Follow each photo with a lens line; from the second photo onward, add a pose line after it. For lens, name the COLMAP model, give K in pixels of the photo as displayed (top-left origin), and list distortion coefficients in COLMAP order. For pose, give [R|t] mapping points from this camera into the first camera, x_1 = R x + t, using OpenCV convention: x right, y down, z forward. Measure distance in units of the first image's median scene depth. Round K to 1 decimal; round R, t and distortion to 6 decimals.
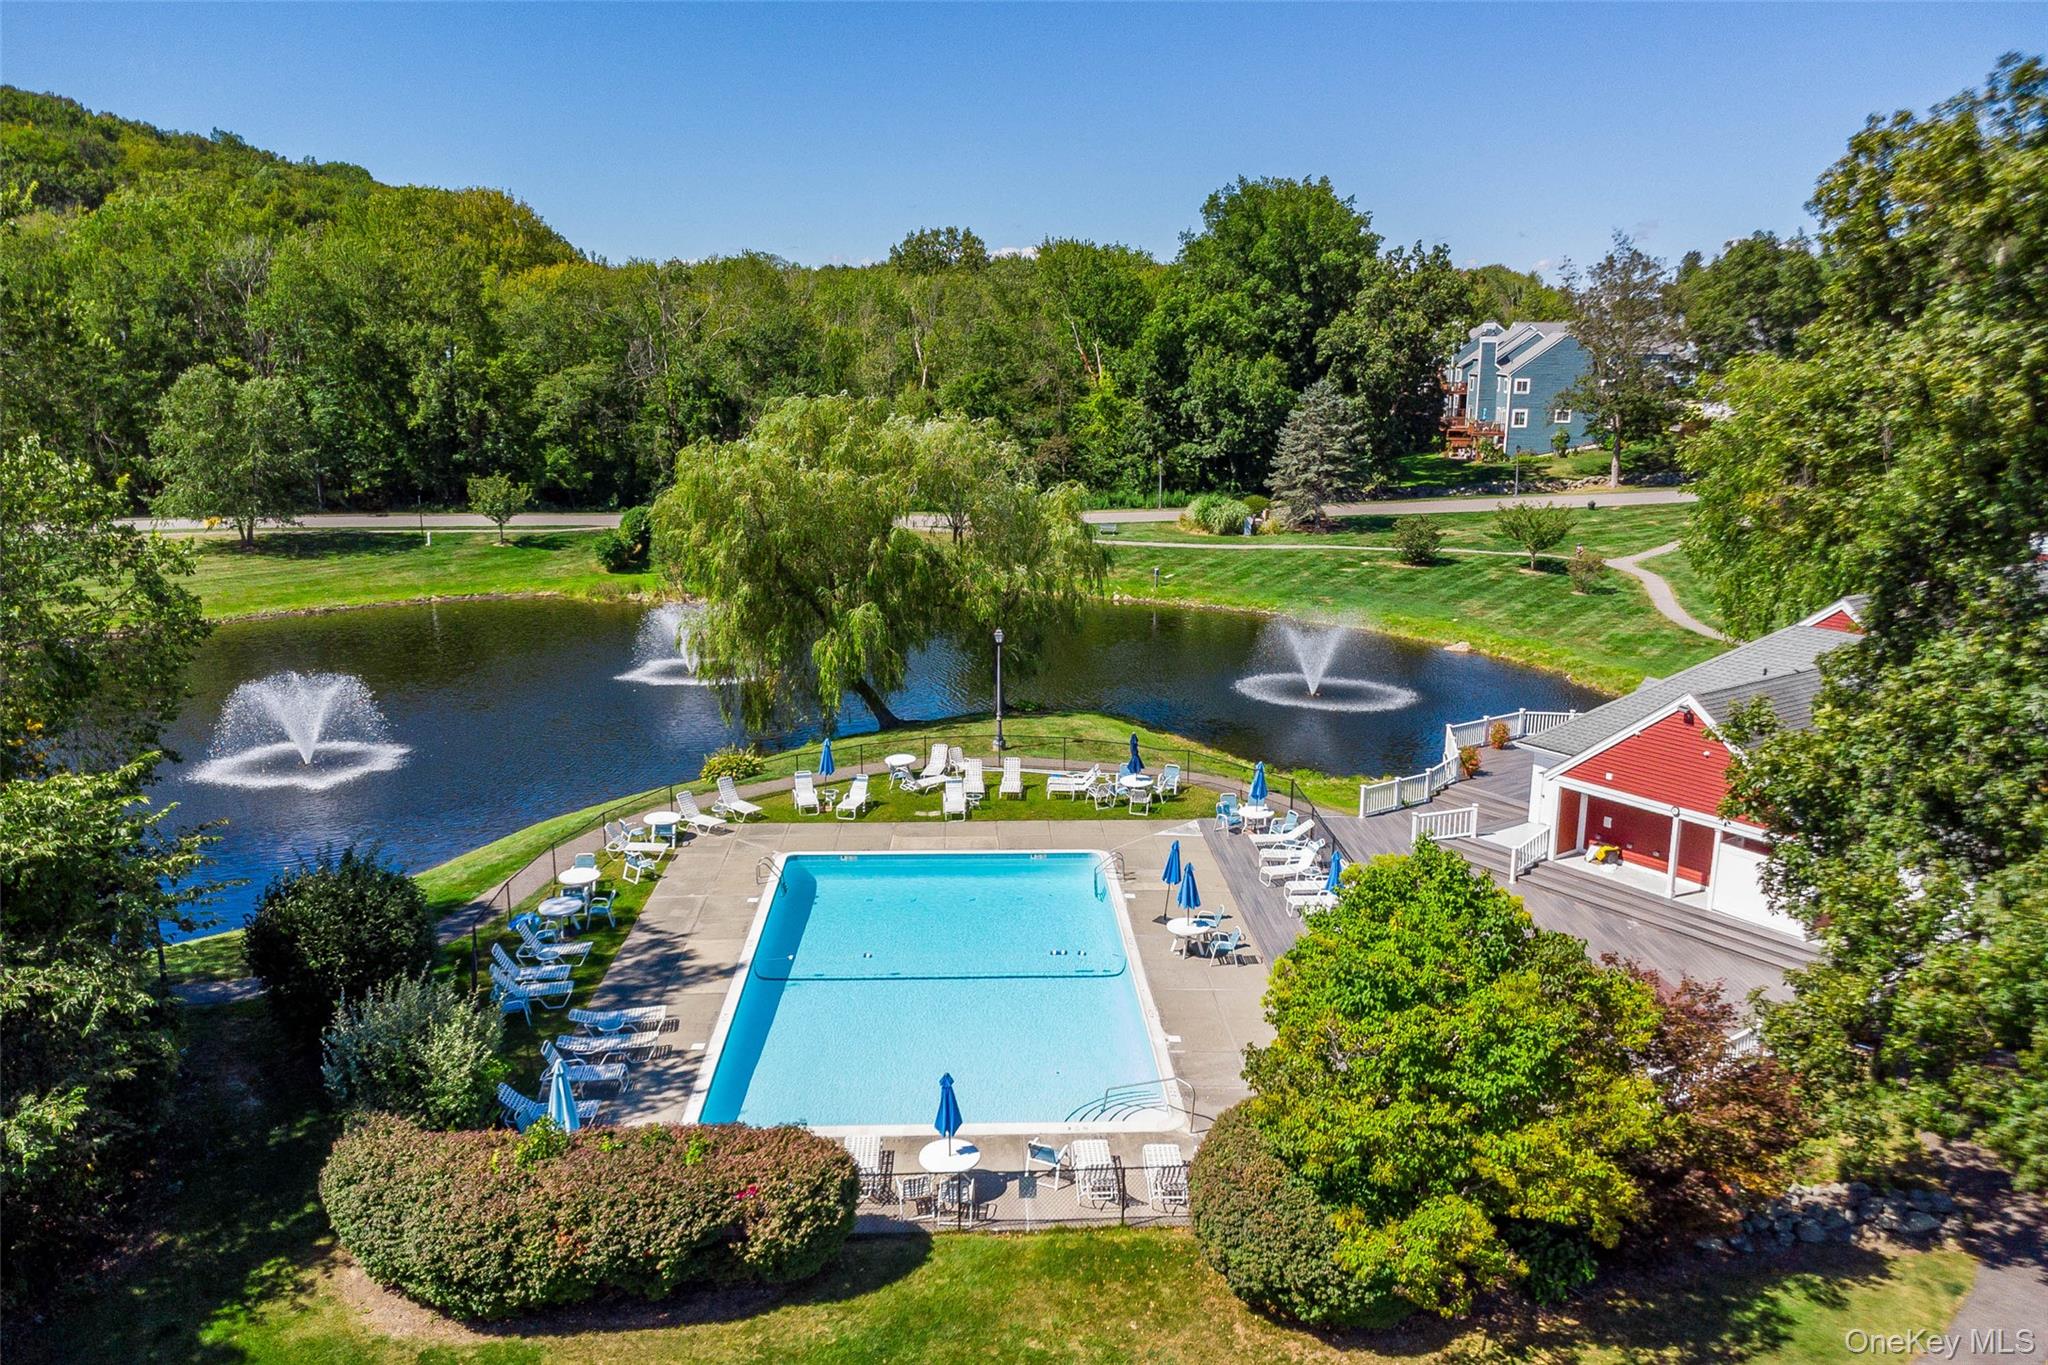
lens RADIAL K [[1441.7, 0, 1061.5], [0, 1441.7, 646.2], [0, 0, 1]] dist [0.005520, -0.004434]
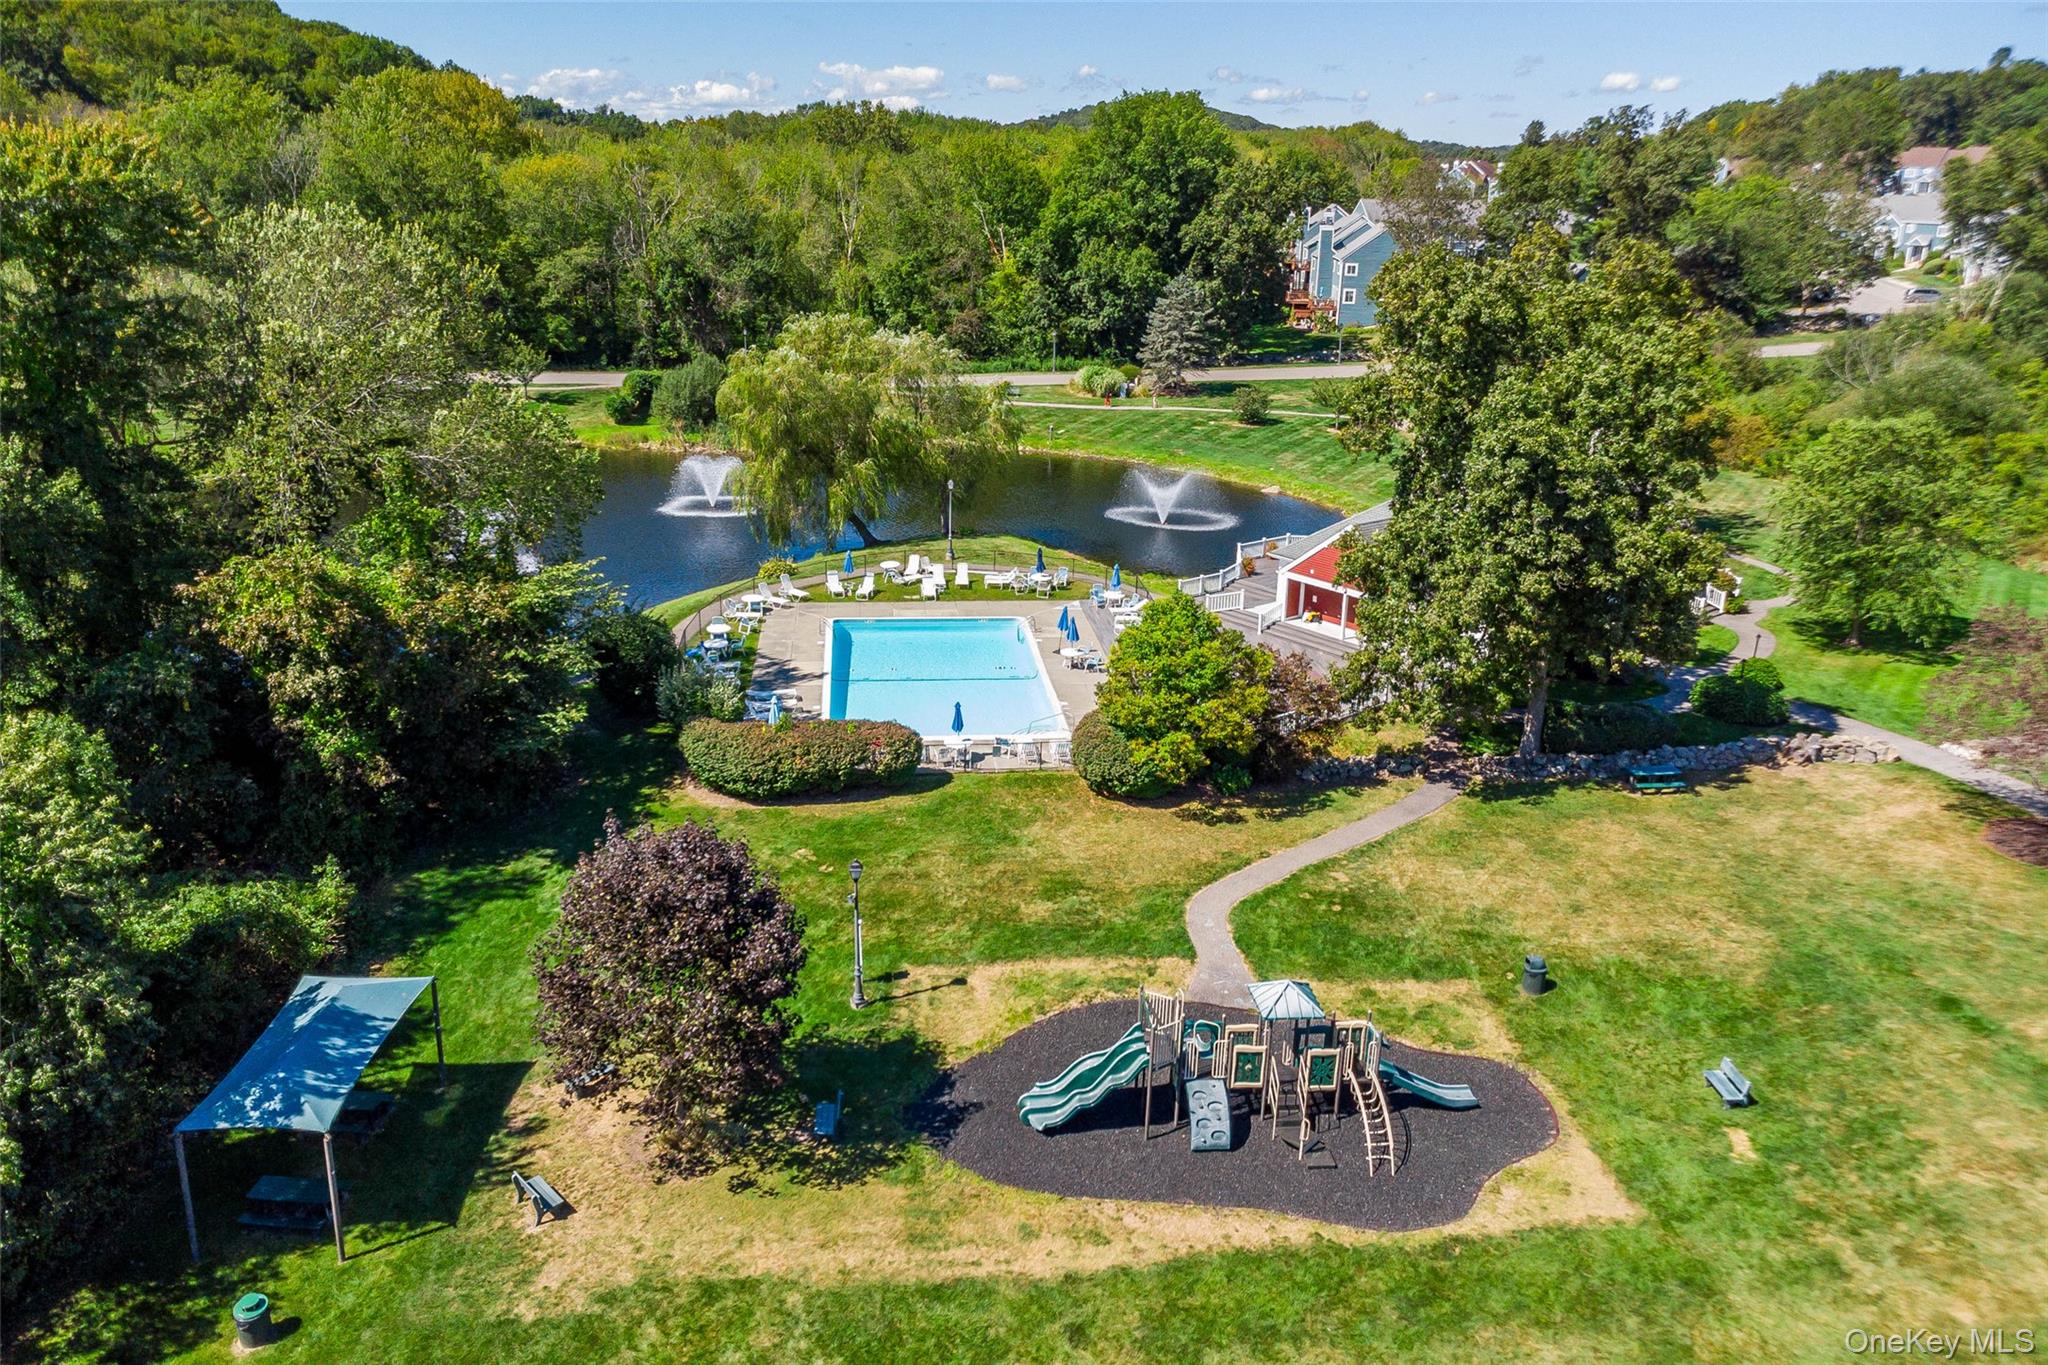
lens RADIAL K [[1441.7, 0, 1061.5], [0, 1441.7, 646.2], [0, 0, 1]] dist [0.005520, -0.004434]
pose [[0.997042, -0.002711, 0.076816, -0.023840], [-0.006406, 0.992971, 0.118186, -0.009867], [-0.076596, -0.118328, 0.990016, -0.291047]]
